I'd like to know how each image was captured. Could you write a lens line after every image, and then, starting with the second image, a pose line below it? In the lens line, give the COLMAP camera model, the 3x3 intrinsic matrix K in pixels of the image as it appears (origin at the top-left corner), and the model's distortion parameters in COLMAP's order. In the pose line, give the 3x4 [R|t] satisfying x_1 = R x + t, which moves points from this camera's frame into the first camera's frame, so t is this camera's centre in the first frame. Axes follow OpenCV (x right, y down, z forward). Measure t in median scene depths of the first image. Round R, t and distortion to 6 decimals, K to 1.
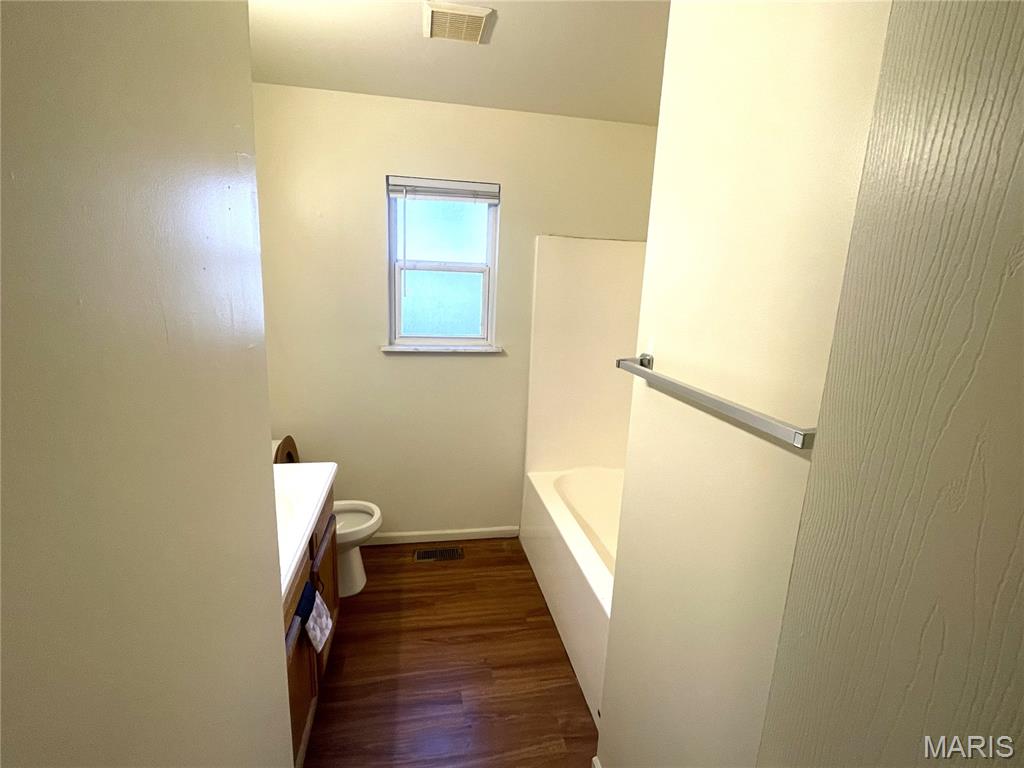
lens RADIAL K [[480.9, 0, 510.1], [0, 480.9, 389.7], [0, 0, 1]] dist [0.000974, 0.000152]
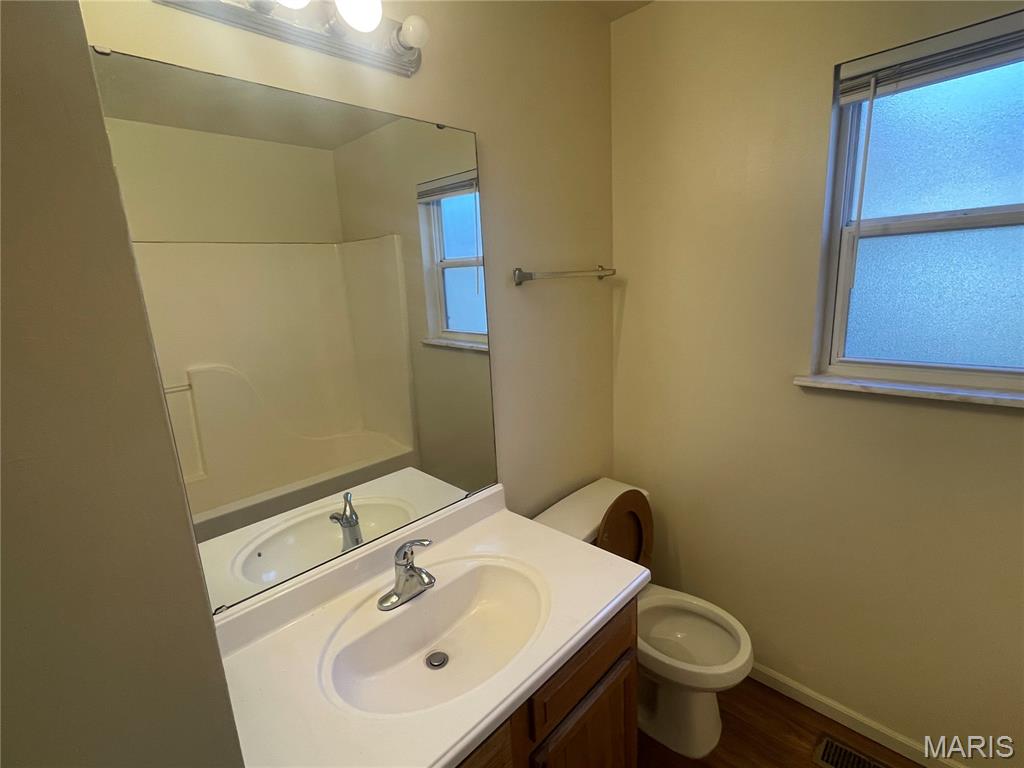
lens RADIAL K [[480.9, 0, 513.7], [0, 480.9, 381.8], [0, 0, 1]] dist [0.000974, 0.000152]
pose [[0.573968, 0.108789, -0.811619, 0.009791], [-0.106518, 0.992634, 0.057724, -0.082065], [0.811921, 0.053320, 0.581328, 0.387464]]
